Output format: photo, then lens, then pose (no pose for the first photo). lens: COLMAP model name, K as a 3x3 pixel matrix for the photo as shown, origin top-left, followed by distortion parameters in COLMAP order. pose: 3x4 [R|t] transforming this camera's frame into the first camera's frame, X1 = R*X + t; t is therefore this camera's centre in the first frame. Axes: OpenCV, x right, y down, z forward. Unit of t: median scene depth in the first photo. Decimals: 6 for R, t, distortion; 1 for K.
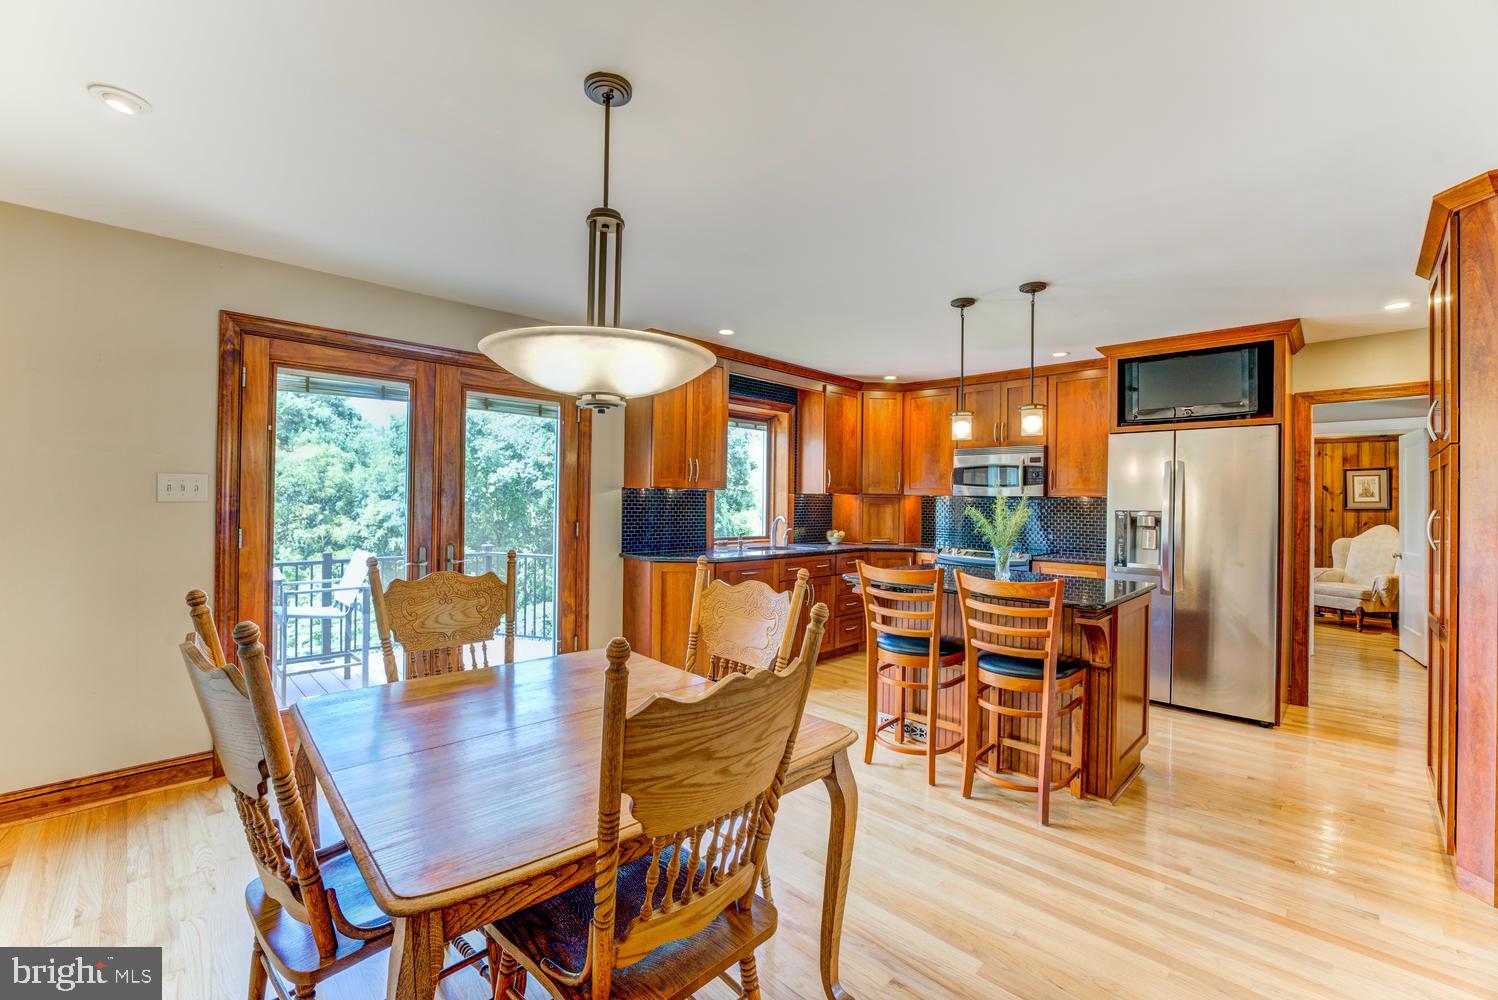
lens RADIAL K [[664.1, 0, 749.0], [0, 664.1, 500.0], [0, 0, 1]] dist [-0.017839, 0.000368]
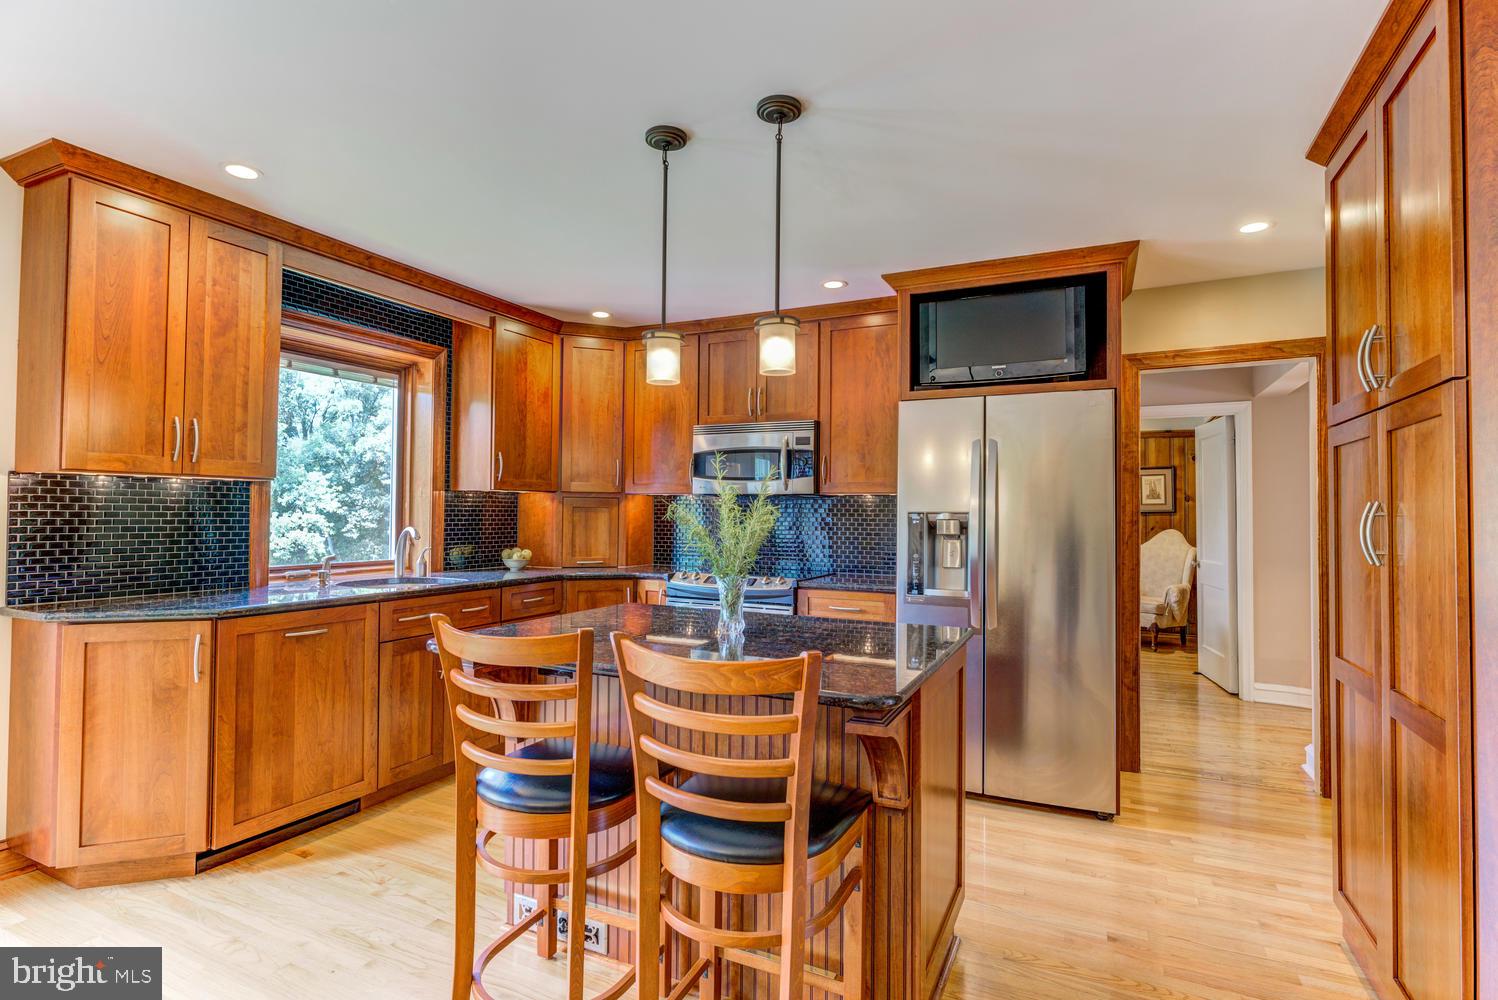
lens RADIAL K [[713.4, 0, 789.0], [0, 713.4, 500.5], [0, 0, 1]] dist [-0.001005, 0.000009]
pose [[0.938688, 0.000975, 0.344765, 0.160245], [0.004042, 0.999896, -0.013833, 0.011601], [-0.344743, 0.014378, 0.938587, 0.303458]]
